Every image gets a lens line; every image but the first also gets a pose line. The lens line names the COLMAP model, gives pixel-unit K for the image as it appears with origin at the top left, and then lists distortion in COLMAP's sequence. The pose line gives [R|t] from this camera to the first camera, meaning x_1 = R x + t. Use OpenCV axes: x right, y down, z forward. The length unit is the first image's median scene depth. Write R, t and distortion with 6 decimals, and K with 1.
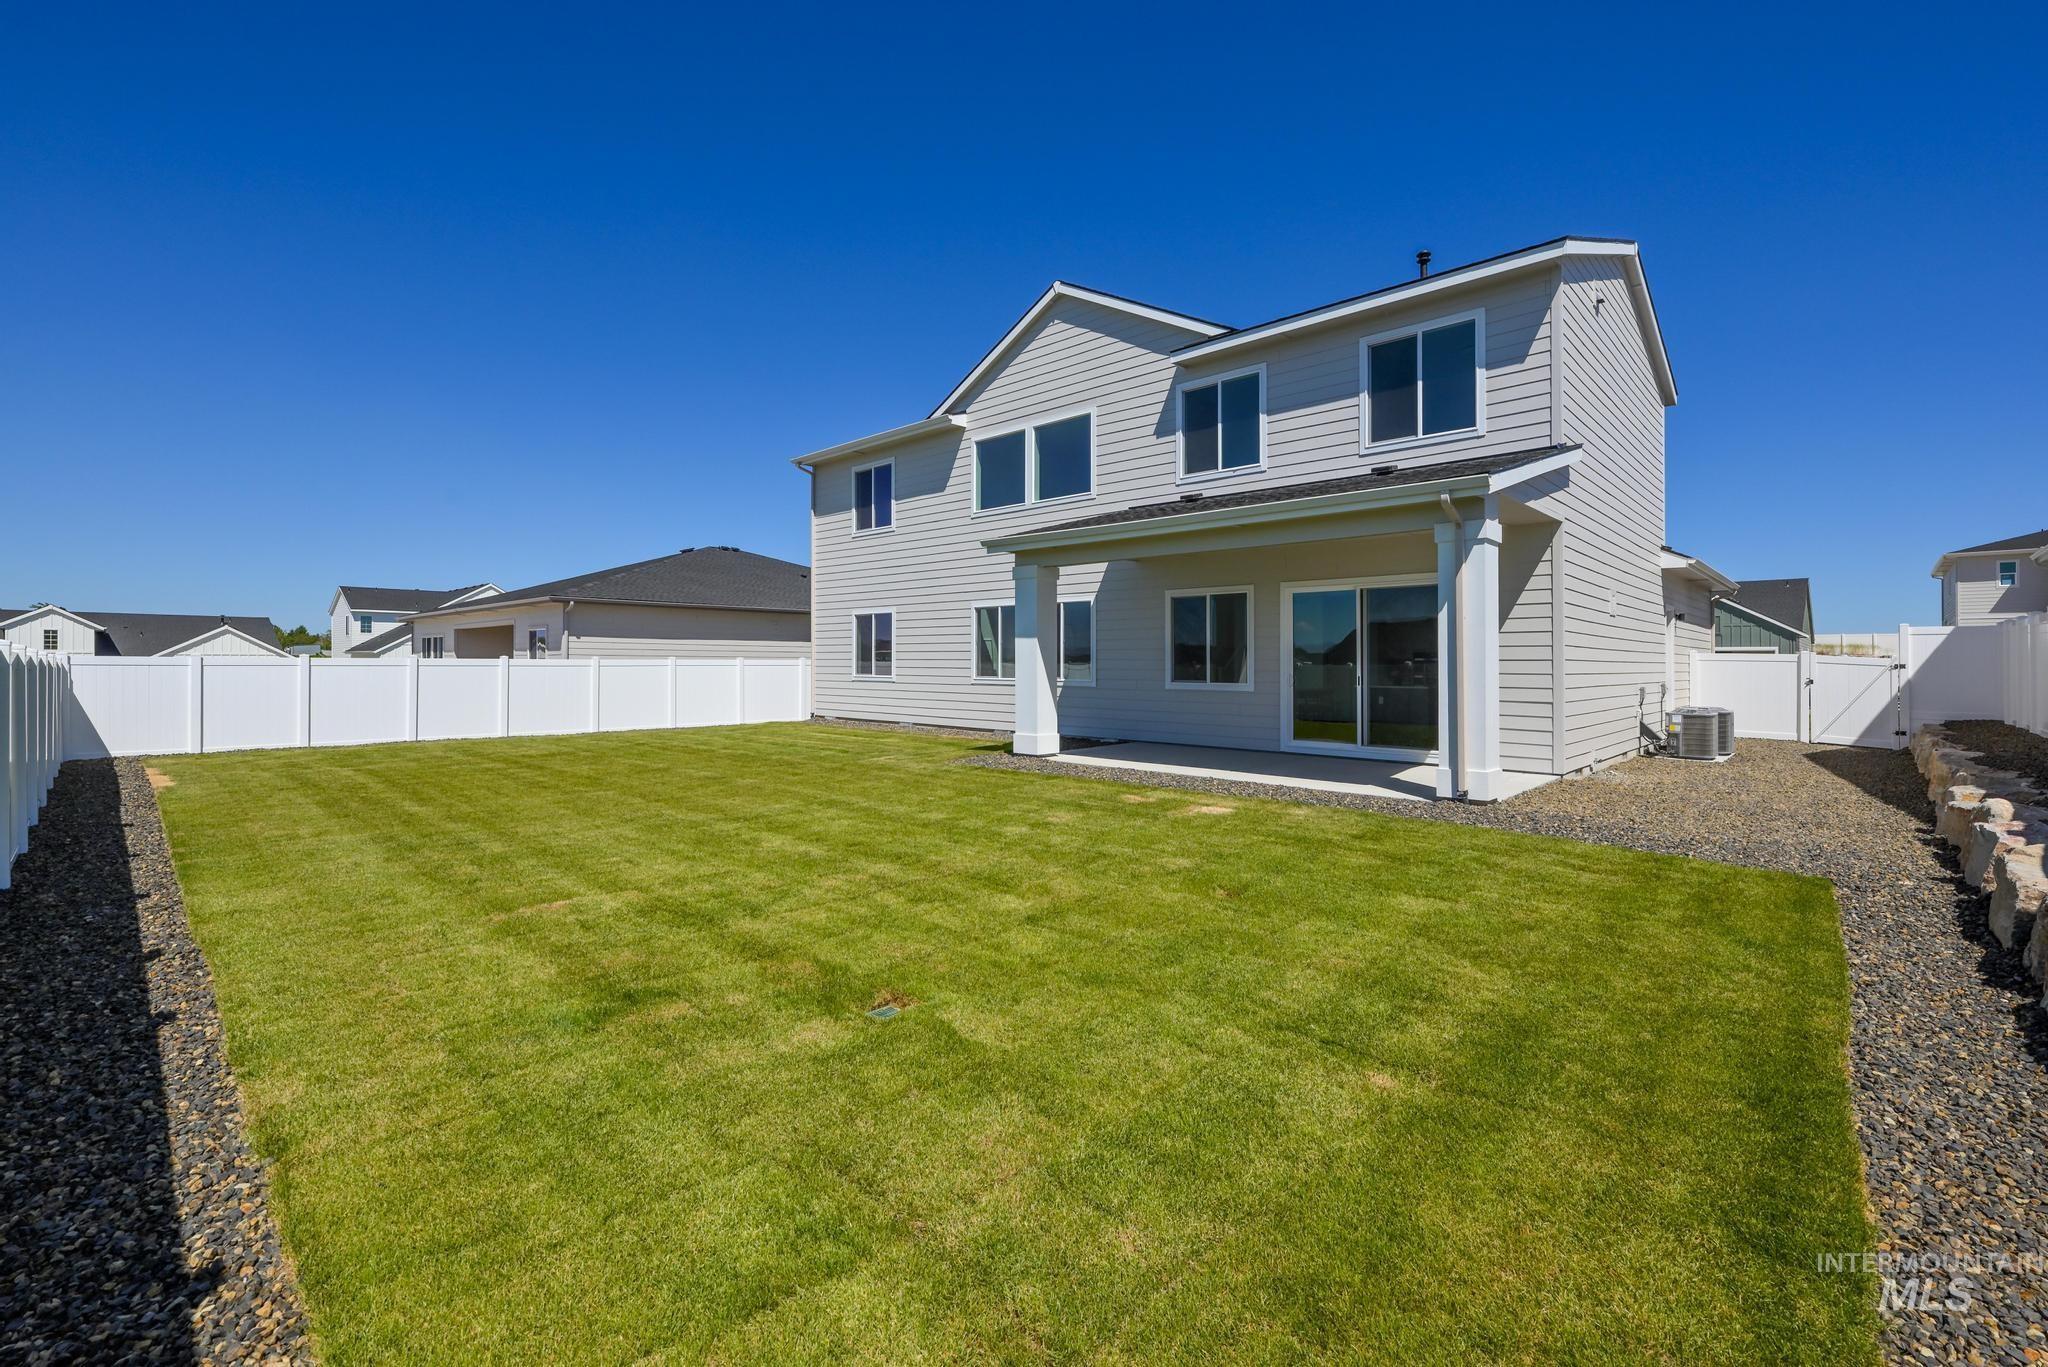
lens RADIAL K [[881.7, 0, 1034.3], [0, 881.7, 640.7], [0, 0, 1]] dist [0.001621, 0.000200]
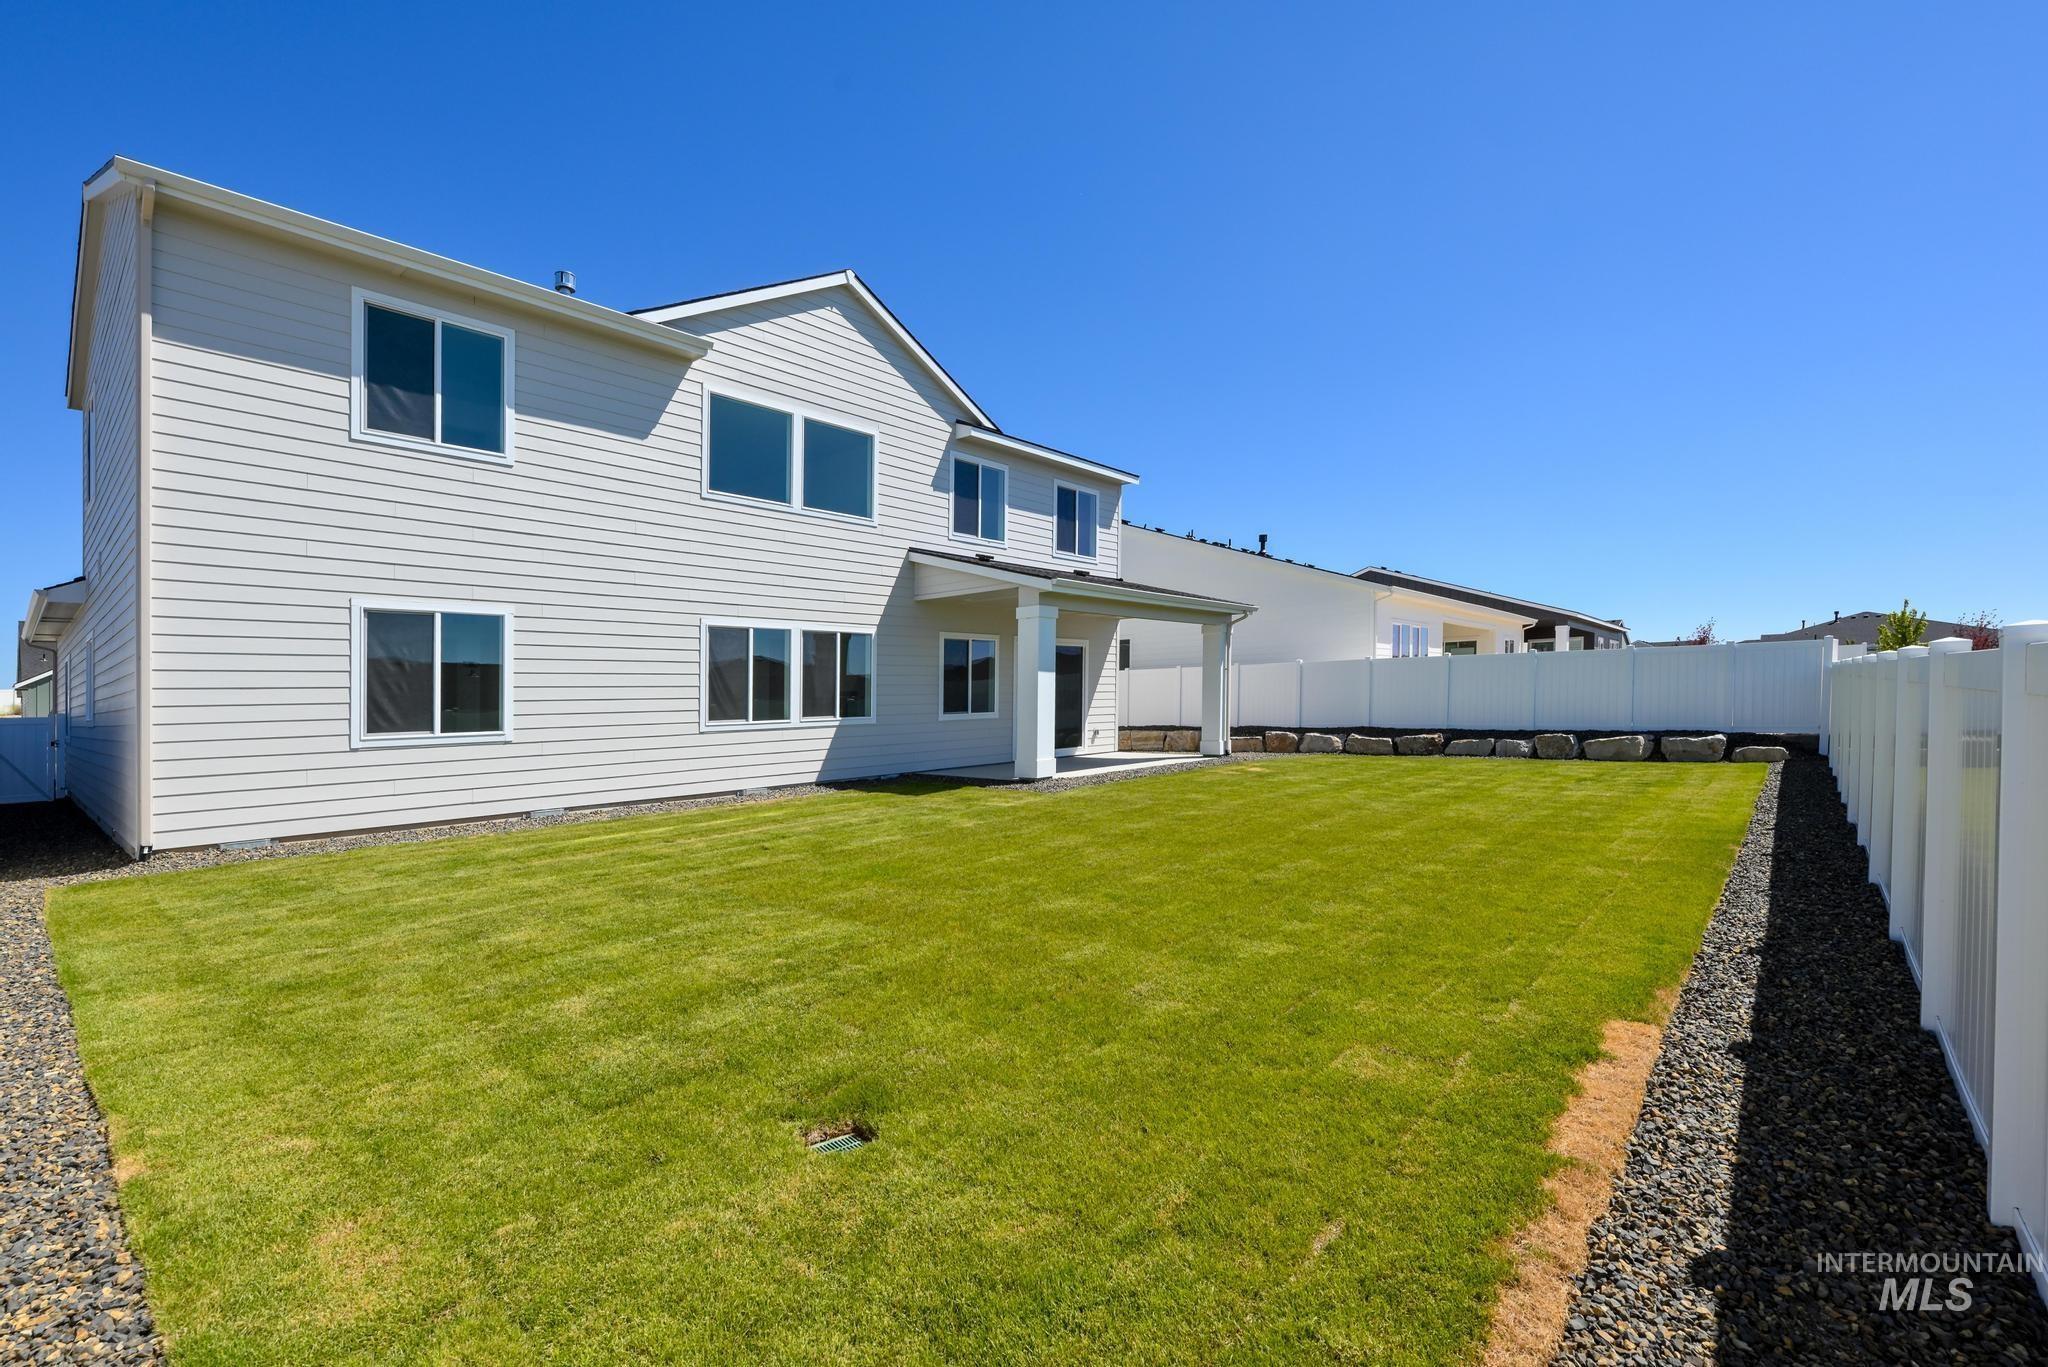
lens RADIAL K [[881.7, 0, 1022.1], [0, 881.7, 696.7], [0, 0, 1]] dist [0.001621, 0.000200]
pose [[-0.047960, -0.010394, 0.998795, -0.948559], [-0.007746, 0.999920, 0.010033, 0.012217], [-0.998819, -0.007256, -0.048037, 0.940409]]
